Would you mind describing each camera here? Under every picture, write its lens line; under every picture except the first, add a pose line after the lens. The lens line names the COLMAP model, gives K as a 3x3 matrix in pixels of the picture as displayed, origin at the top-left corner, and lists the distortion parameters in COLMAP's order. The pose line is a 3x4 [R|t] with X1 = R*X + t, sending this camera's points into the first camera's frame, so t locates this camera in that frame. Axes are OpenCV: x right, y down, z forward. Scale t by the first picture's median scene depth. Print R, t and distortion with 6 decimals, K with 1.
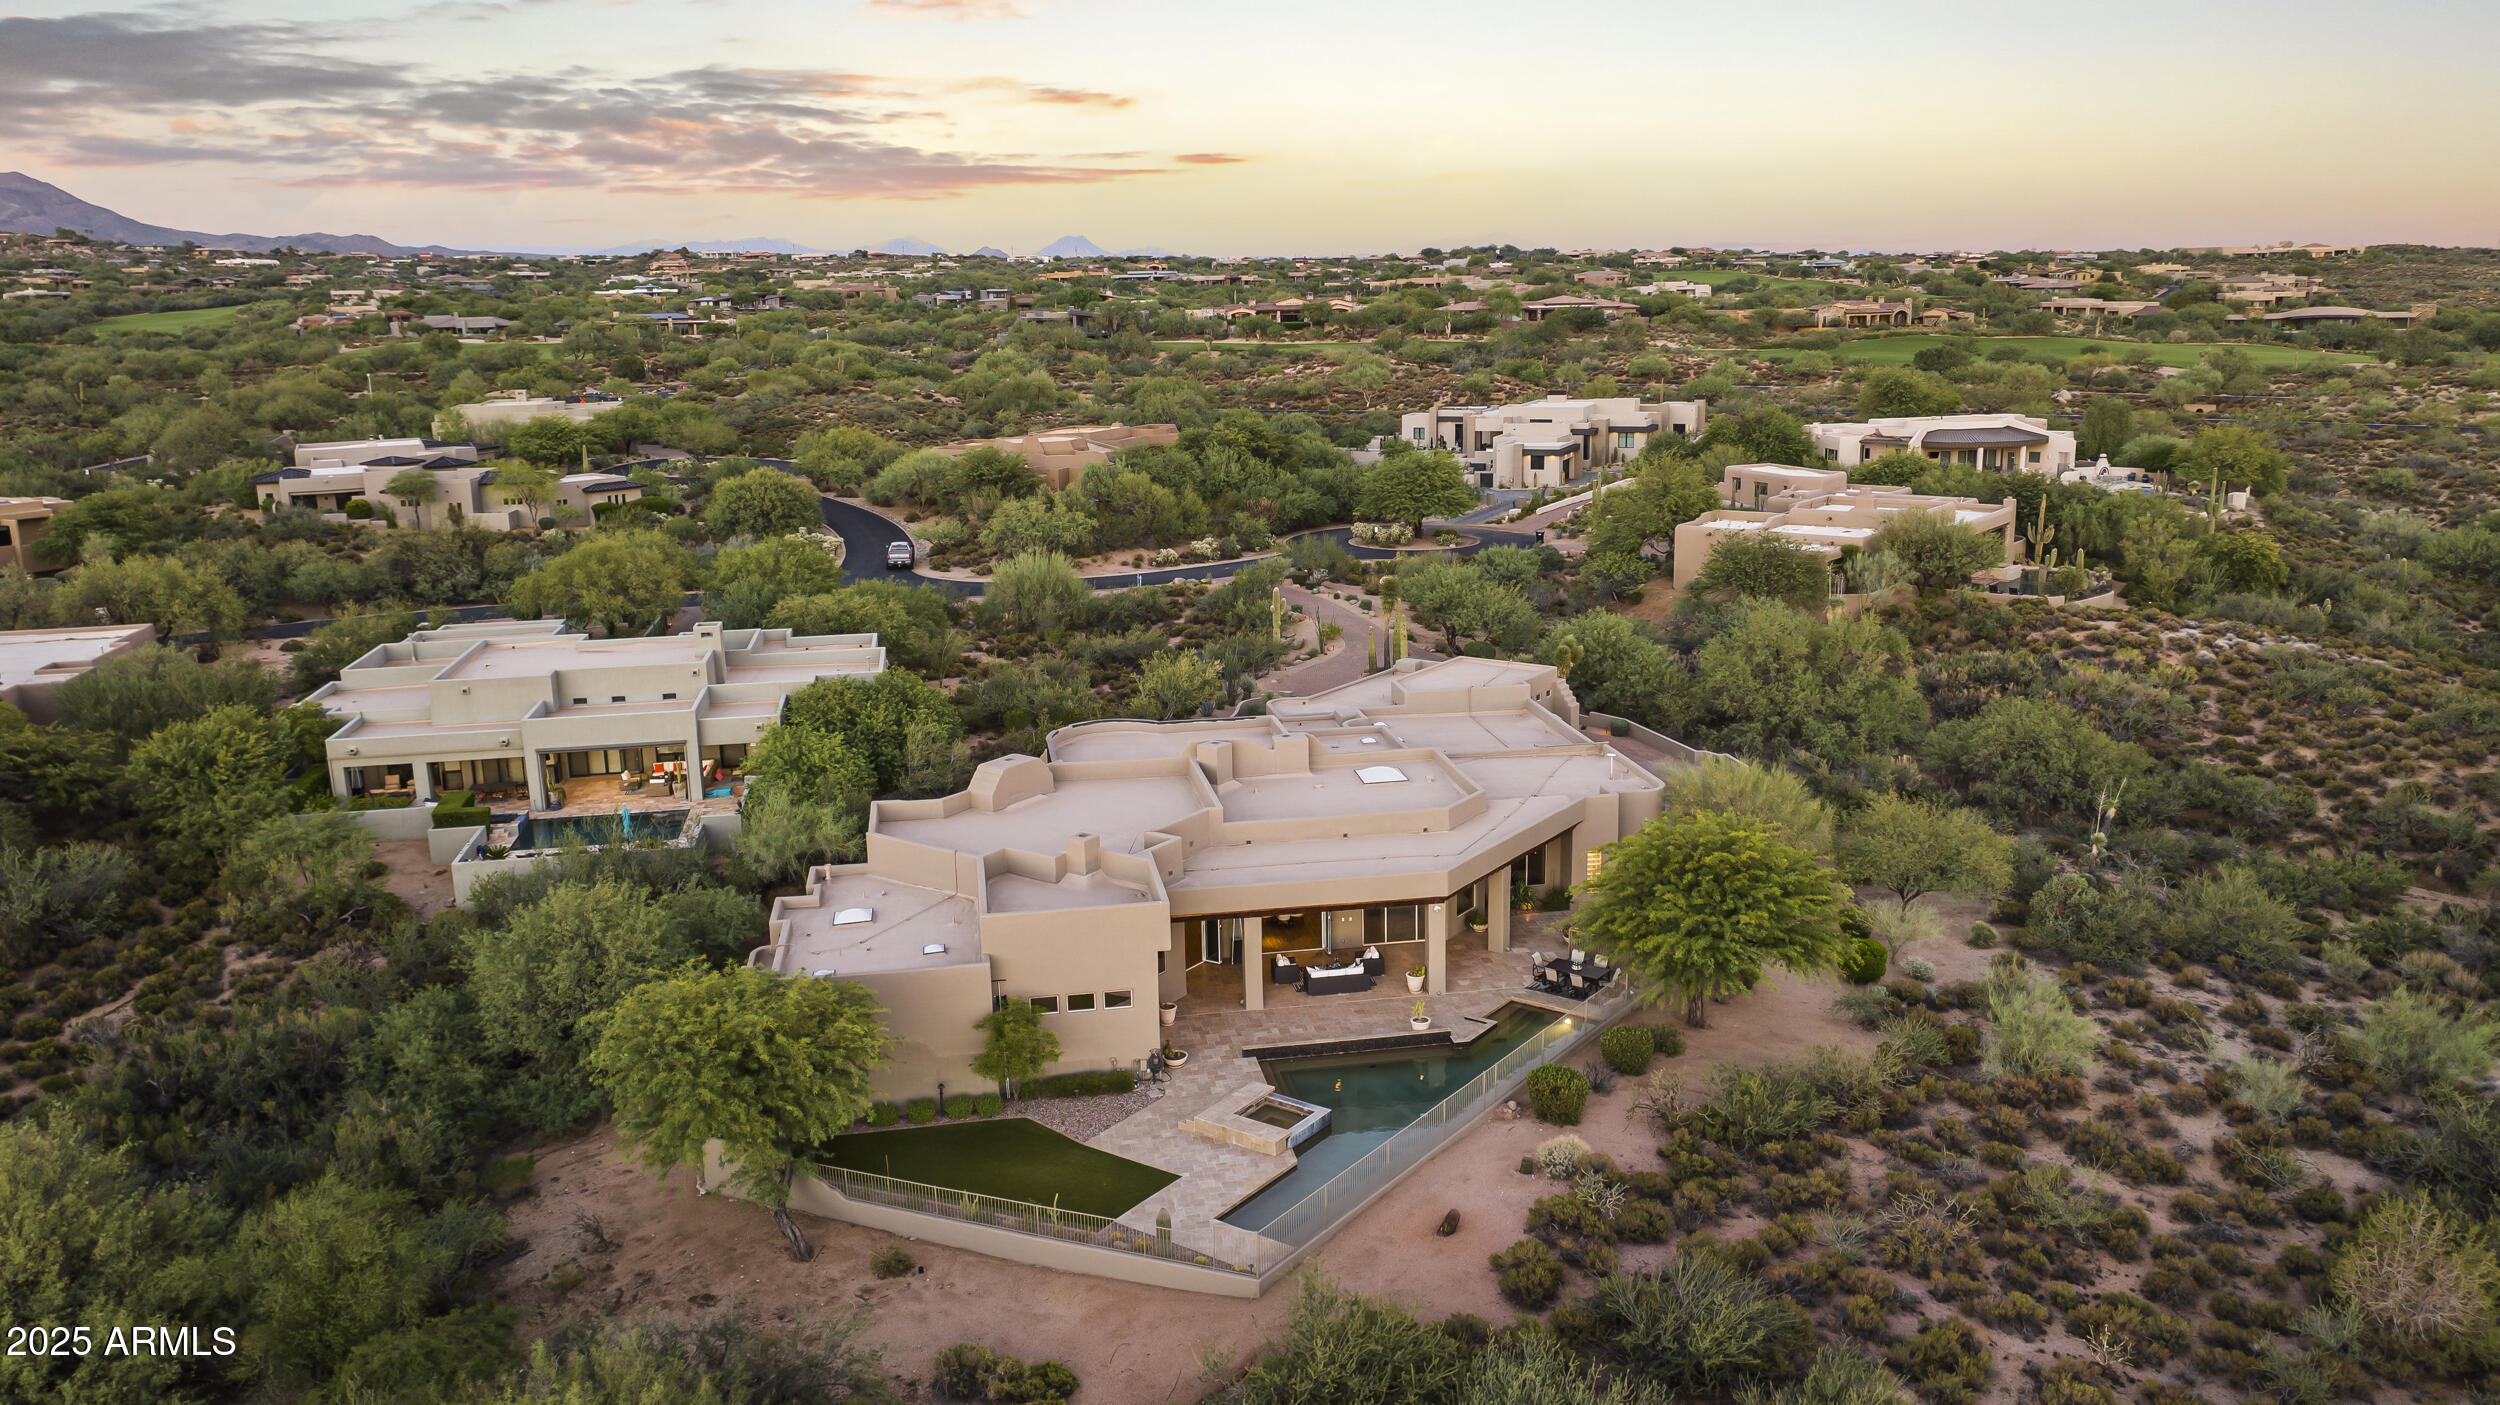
lens RADIAL K [[1782.5, 0, 1255.5], [0, 1782.5, 679.8], [0, 0, 1]] dist [-0.016409, -0.003472]
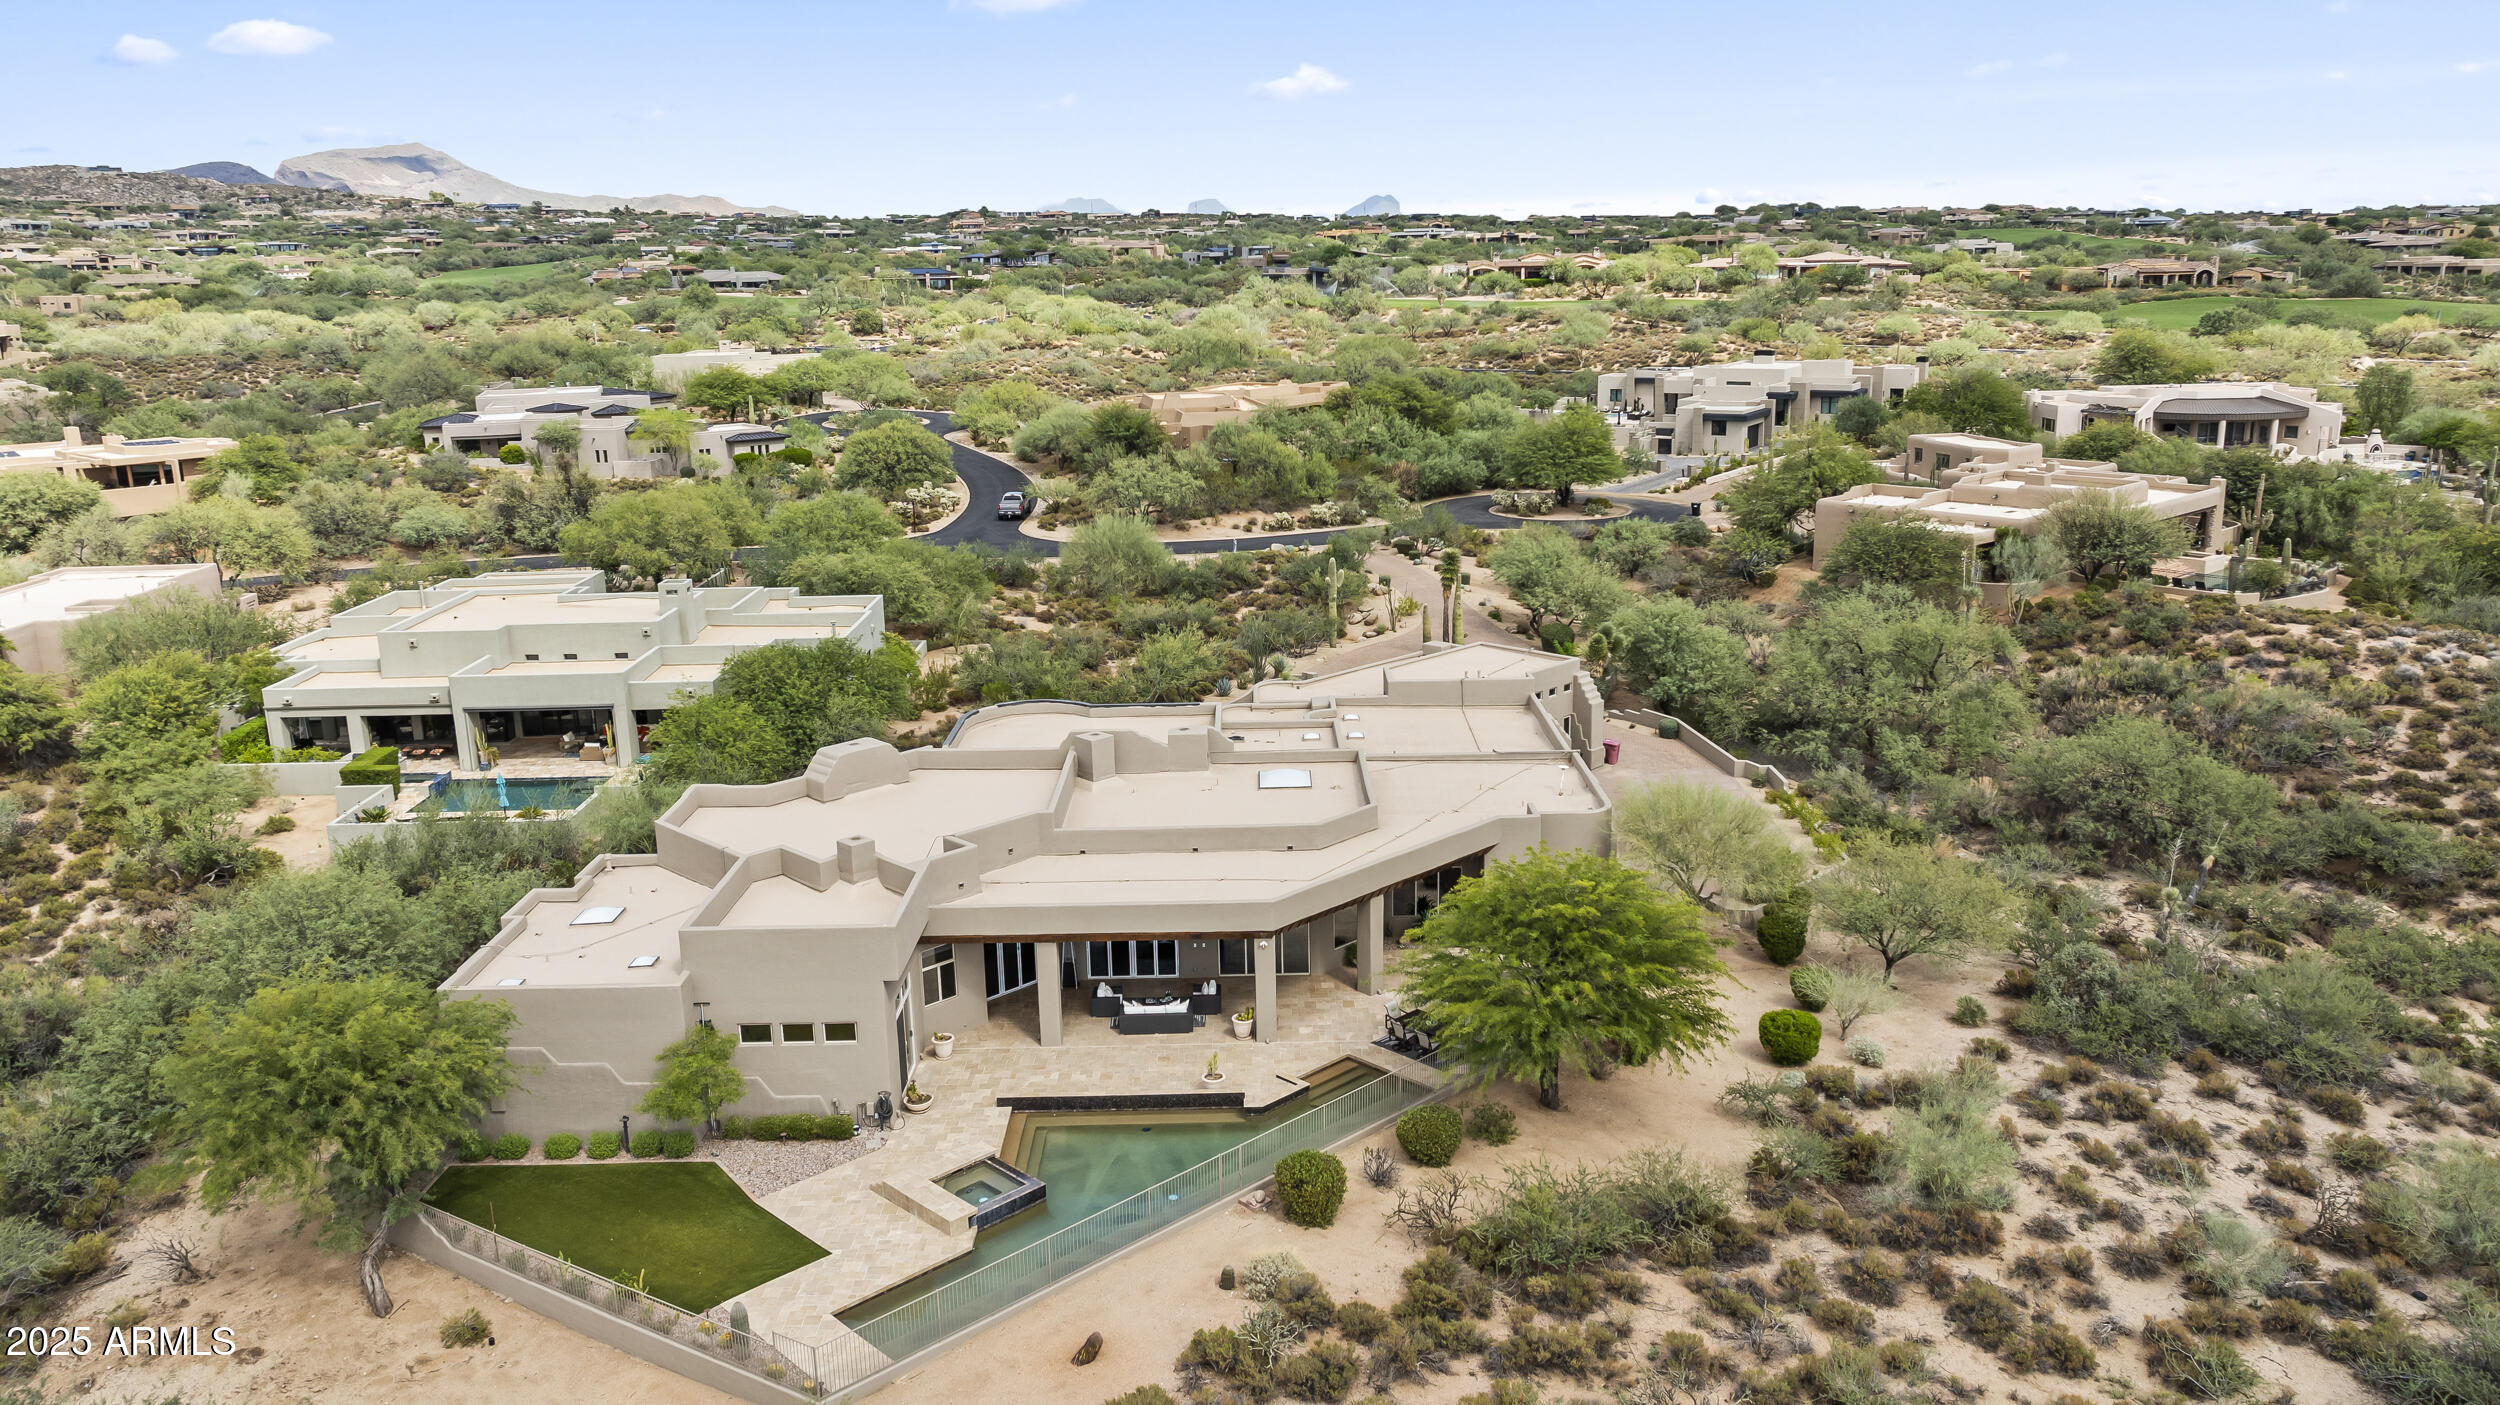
lens RADIAL K [[1787.3, 0, 1262.5], [0, 1787.3, 660.9], [0, 0, 1]] dist [-0.032465, 0.015996]
pose [[0.986948, 0.036449, -0.156863, 0.174874], [-0.034697, 0.999301, 0.013890, -0.014463], [0.157259, -0.008266, 0.987523, 0.118532]]
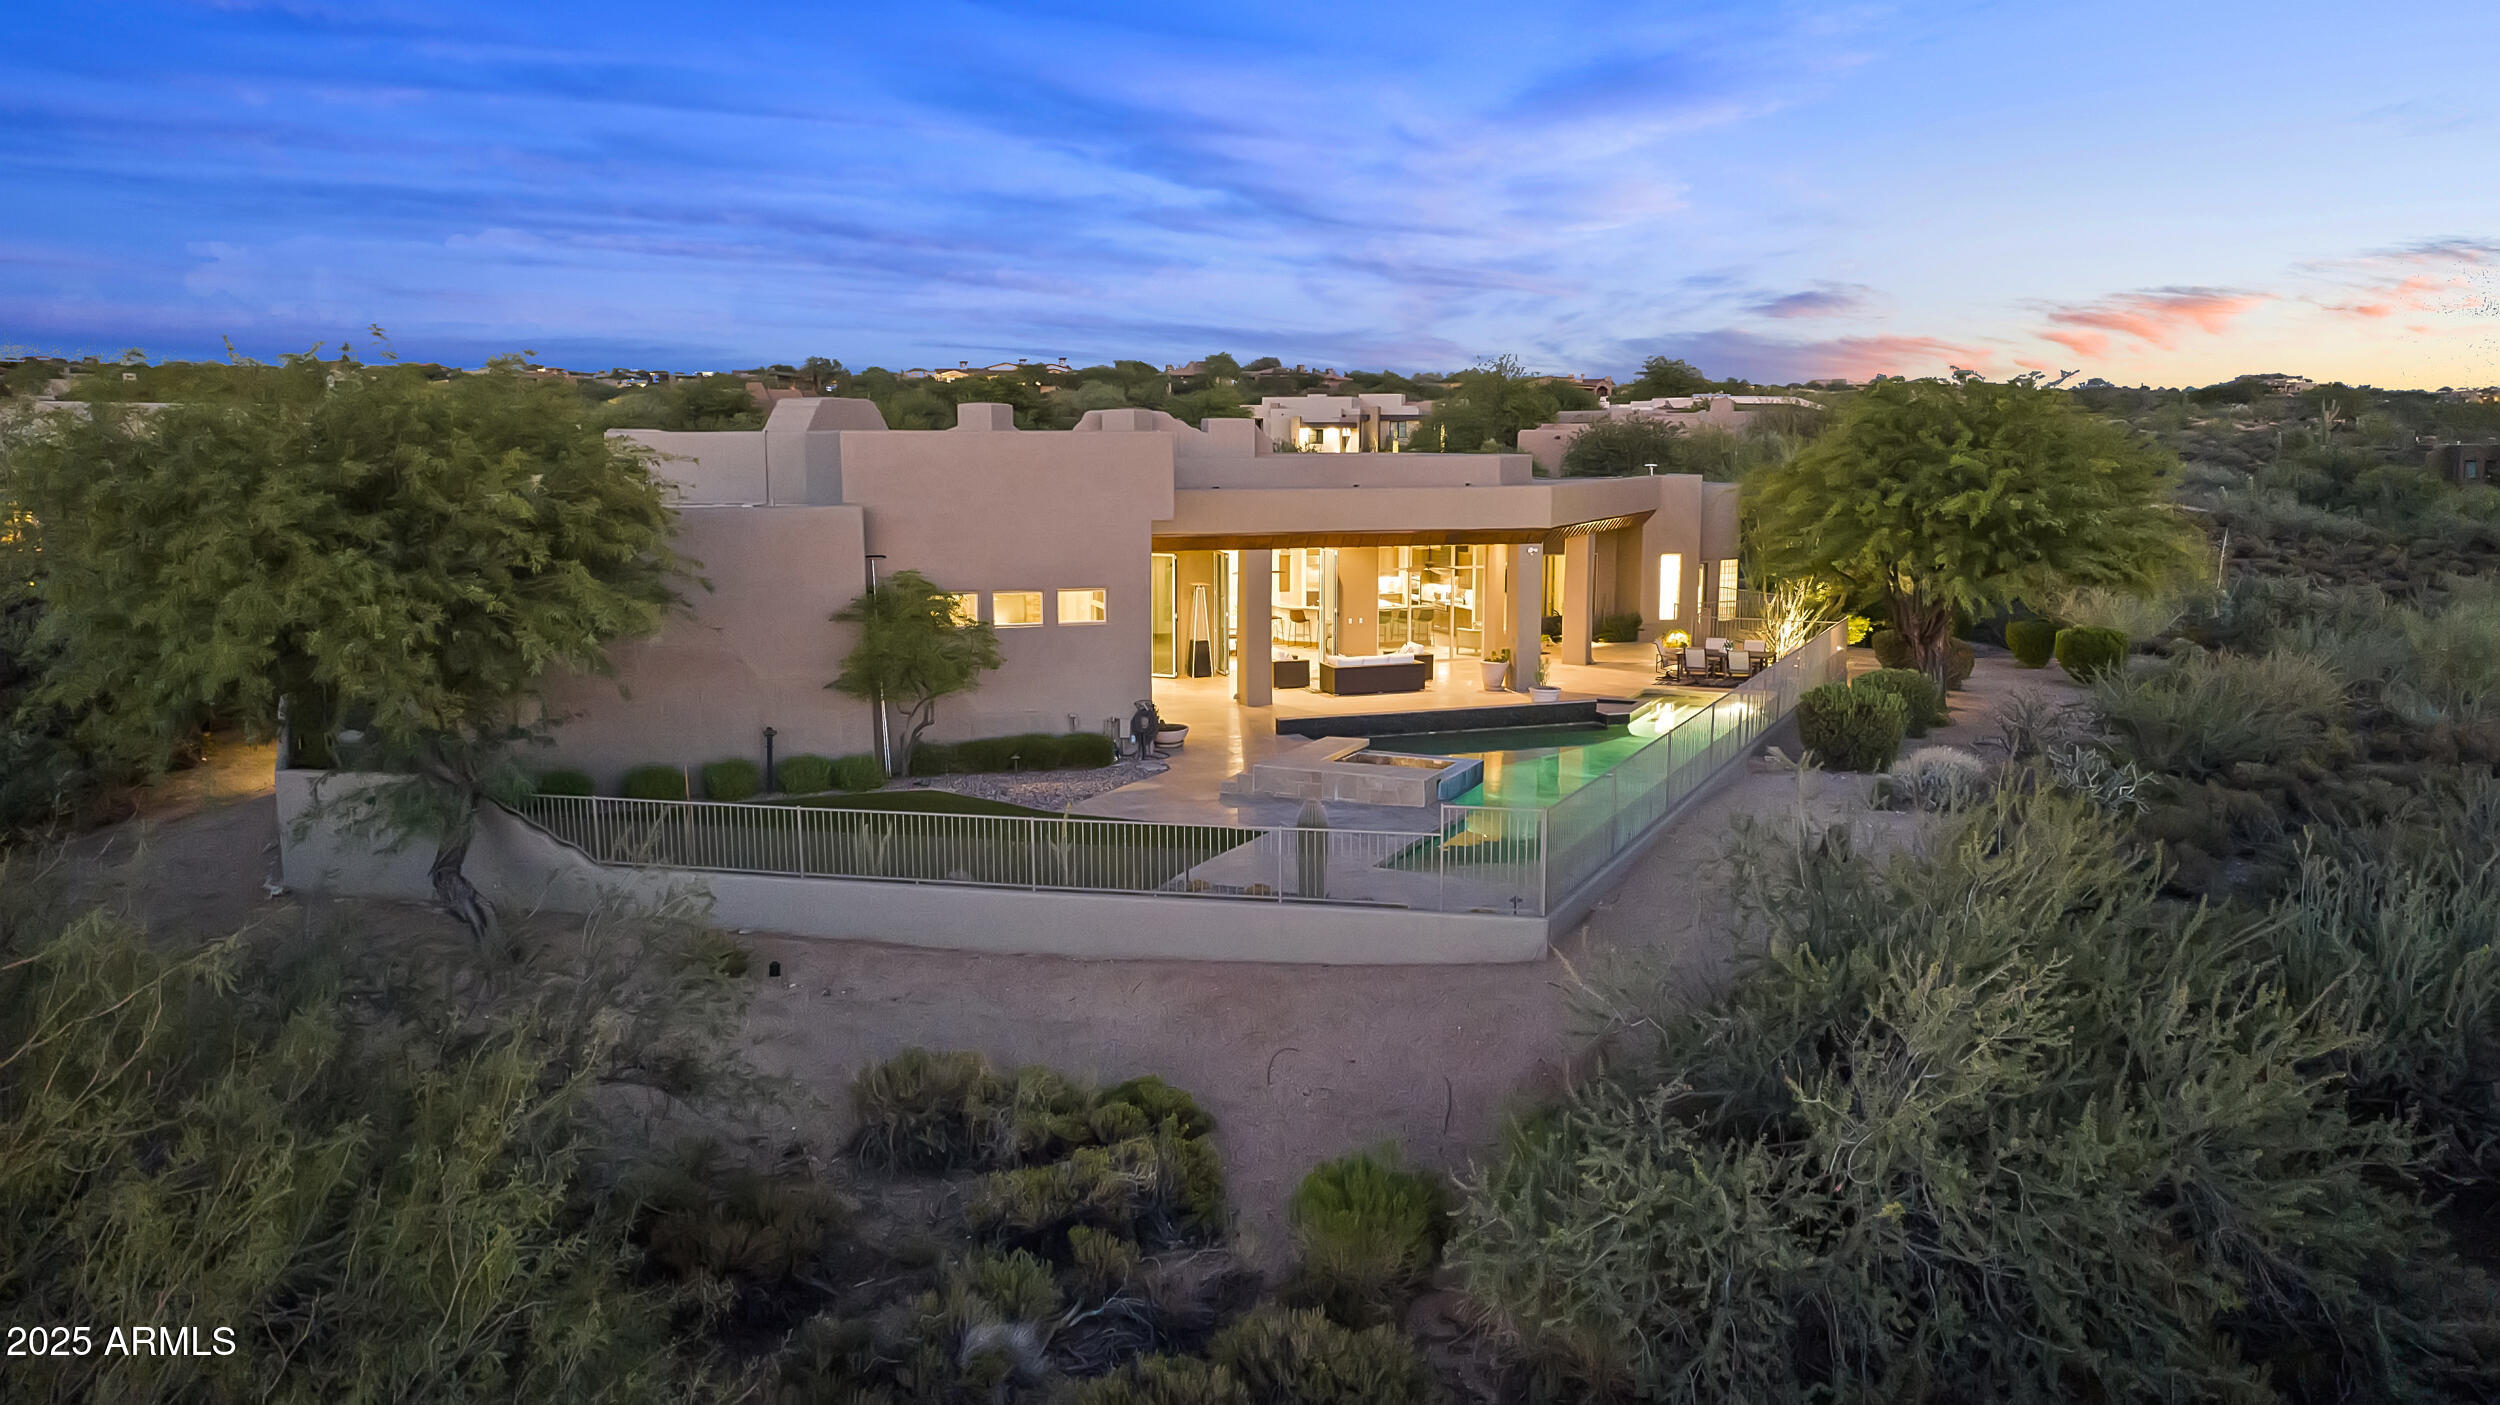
lens RADIAL K [[1733.5, 0, 1245.6], [0, 1733.5, 676.7], [0, 0, 1]] dist [-0.019299, -0.012959]
pose [[0.984756, -0.004133, 0.173891, -0.083178], [0.017577, 0.996965, -0.075840, 0.166696], [-0.173050, 0.077741, 0.981840, 0.306692]]
